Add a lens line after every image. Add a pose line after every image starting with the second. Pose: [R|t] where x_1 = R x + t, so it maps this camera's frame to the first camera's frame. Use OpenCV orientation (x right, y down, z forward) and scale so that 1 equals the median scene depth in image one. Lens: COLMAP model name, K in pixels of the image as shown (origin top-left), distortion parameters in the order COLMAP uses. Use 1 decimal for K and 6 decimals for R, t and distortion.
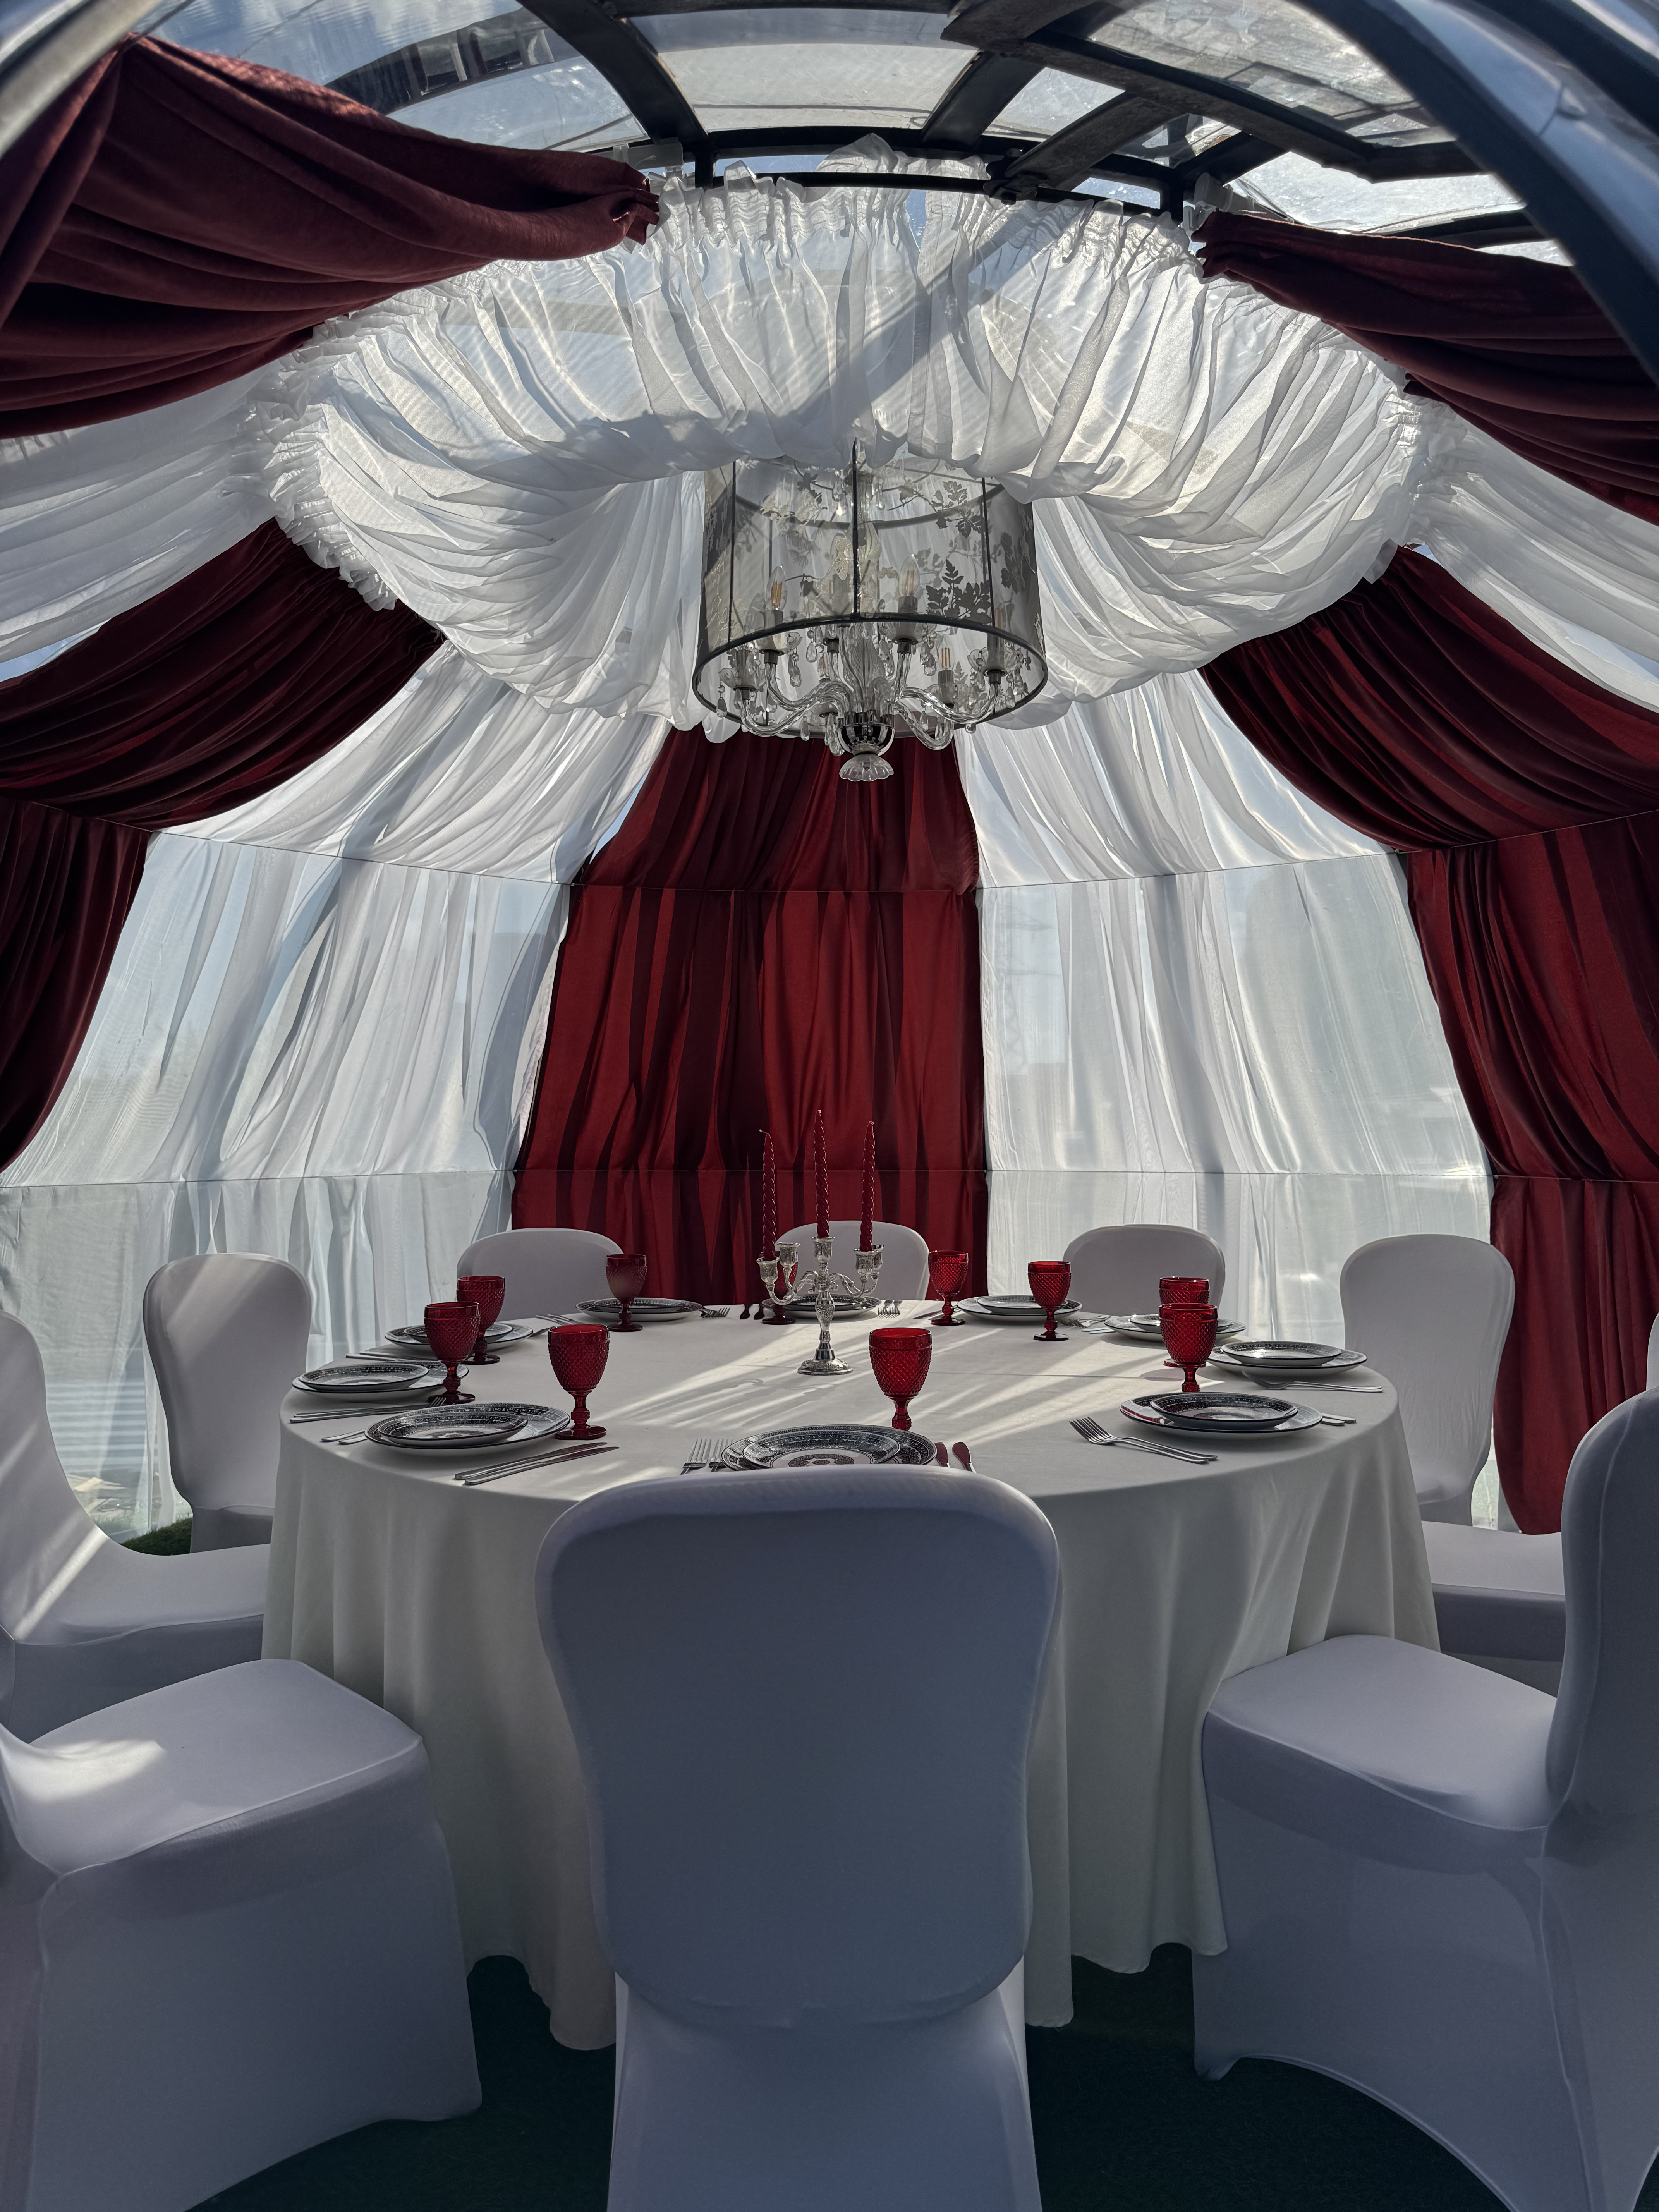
lens RADIAL K [[1541.4, 0, 839.3], [0, 1541.4, 1113.5], [0, 0, 1]] dist [0.151011, -0.248026]
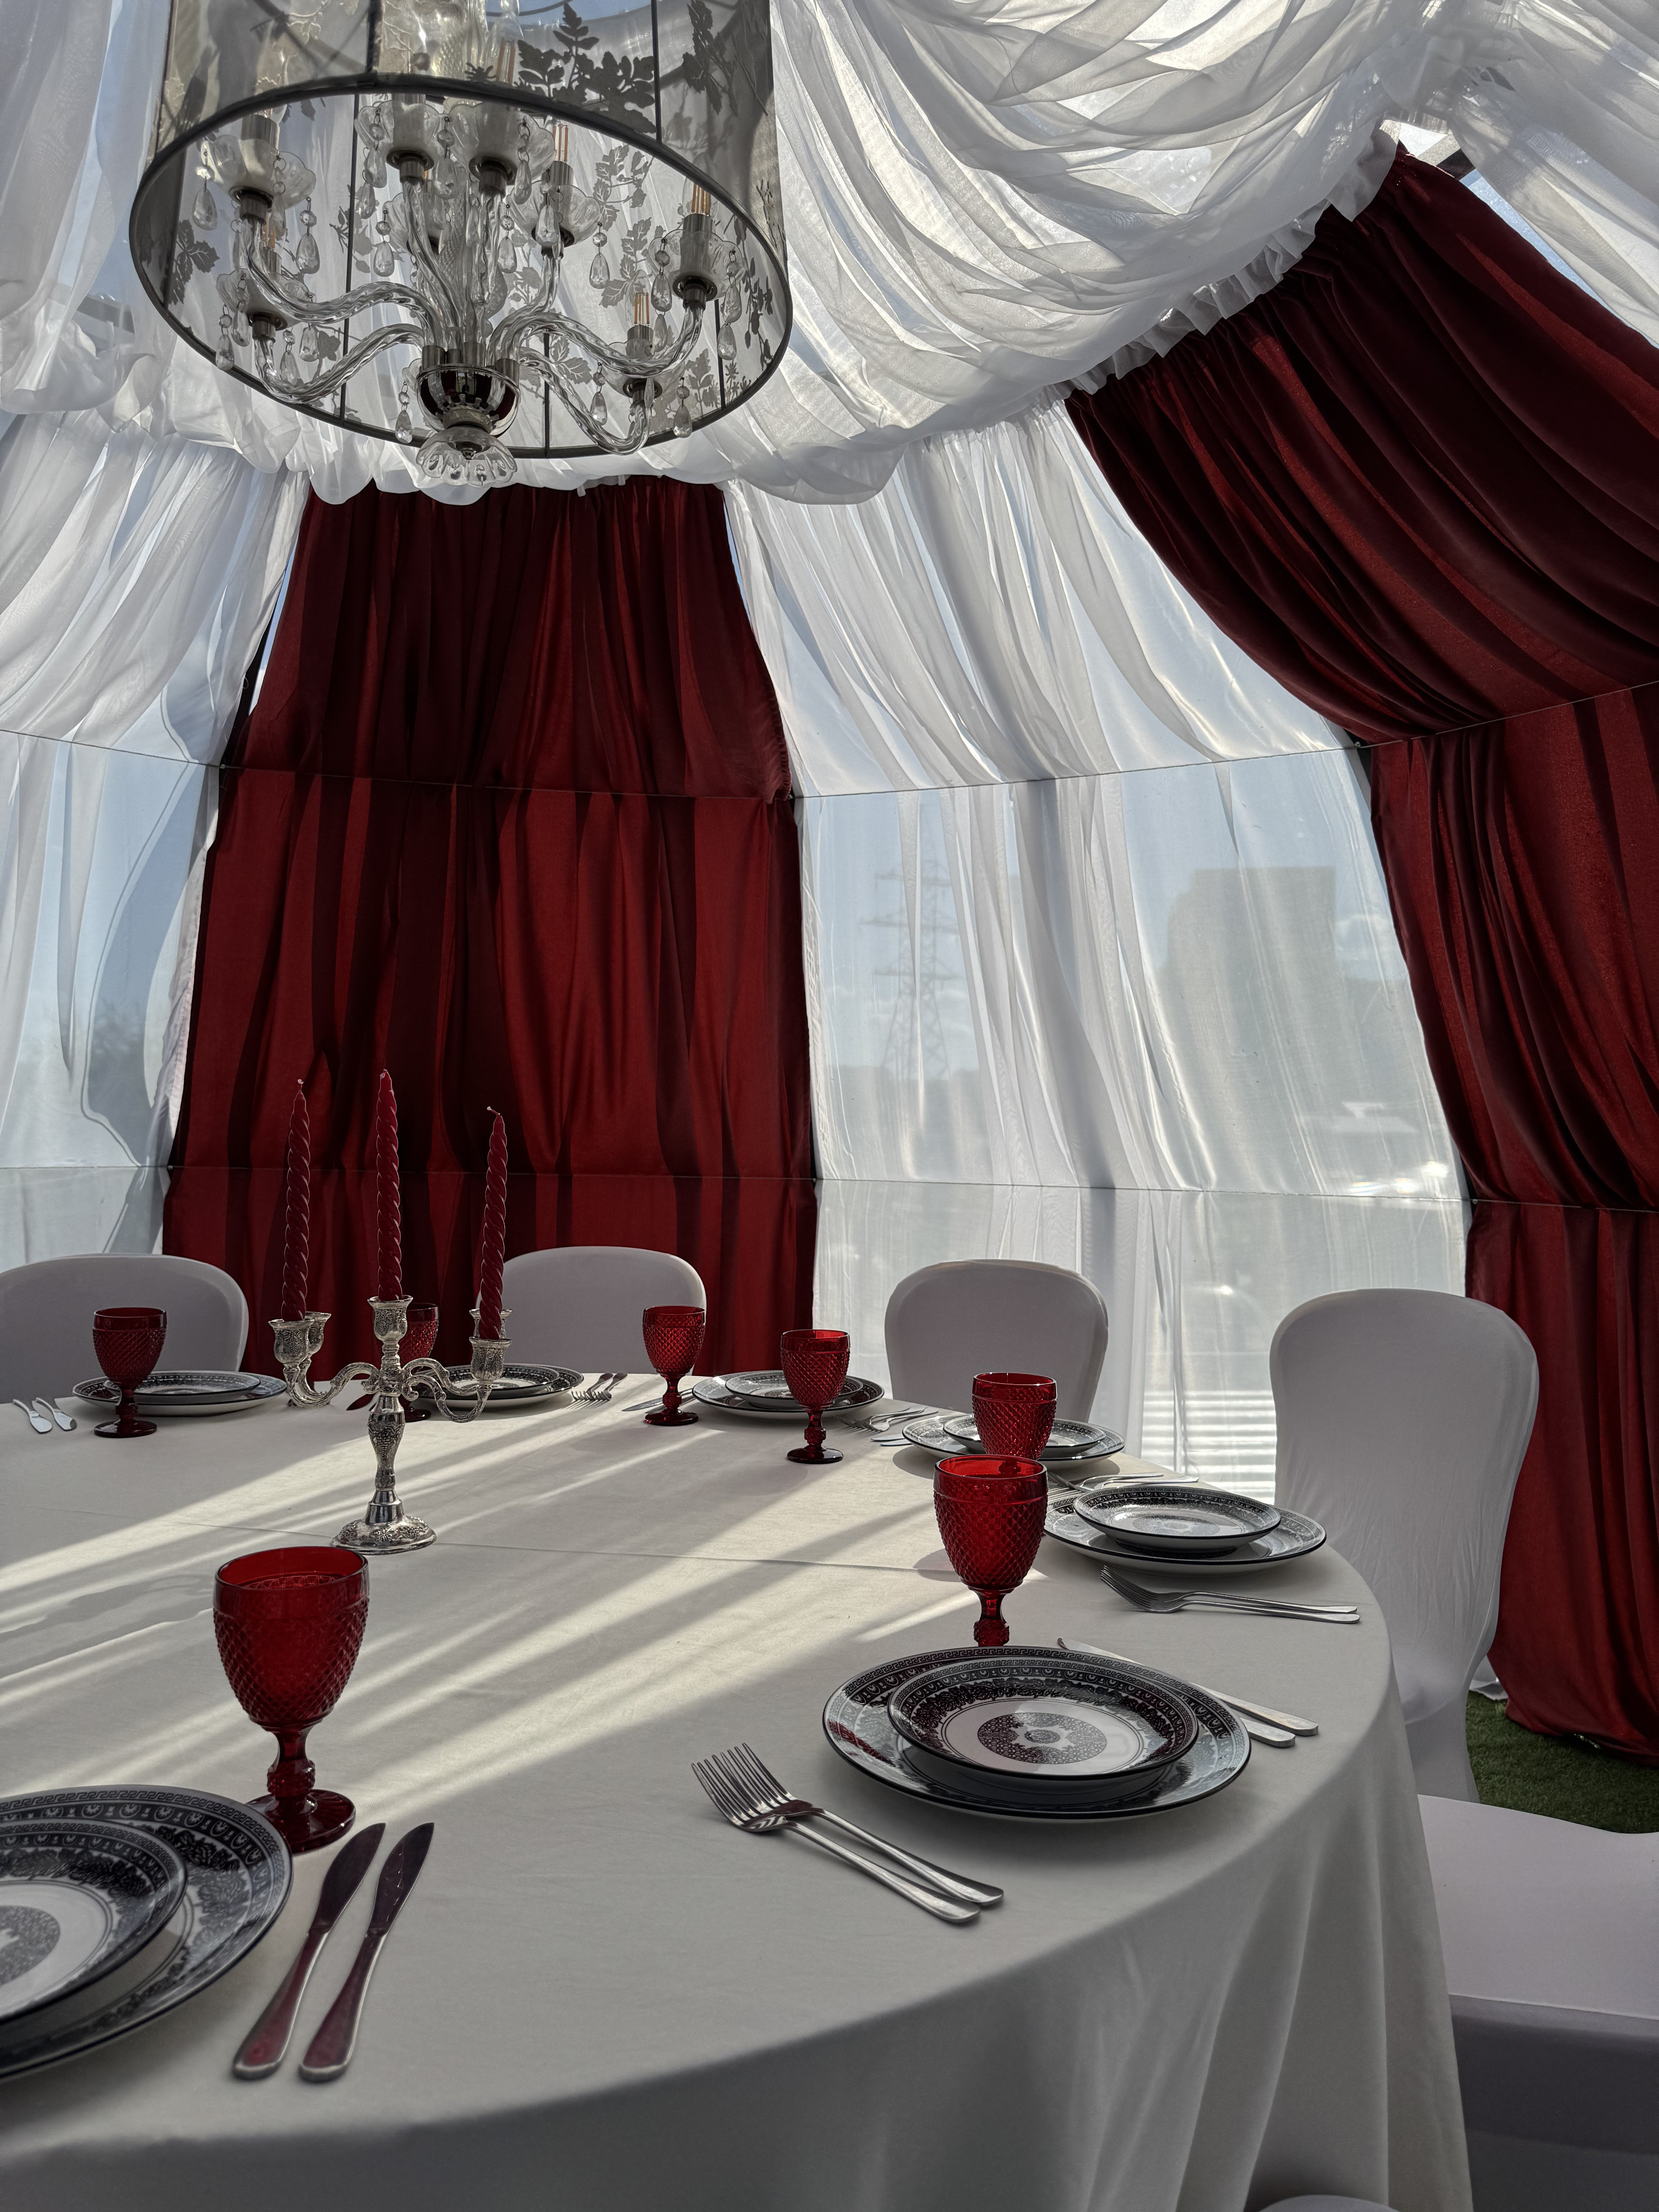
lens RADIAL K [[1541.4, 0, 839.3], [0, 1541.4, 1113.5], [0, 0, 1]] dist [0.151011, -0.248026]
pose [[0.998567, 0.021922, 0.048826, 0.080384], [-0.021839, 0.999759, -0.002230, 0.006937], [-0.048864, 0.001160, 0.998805, 0.271153]]
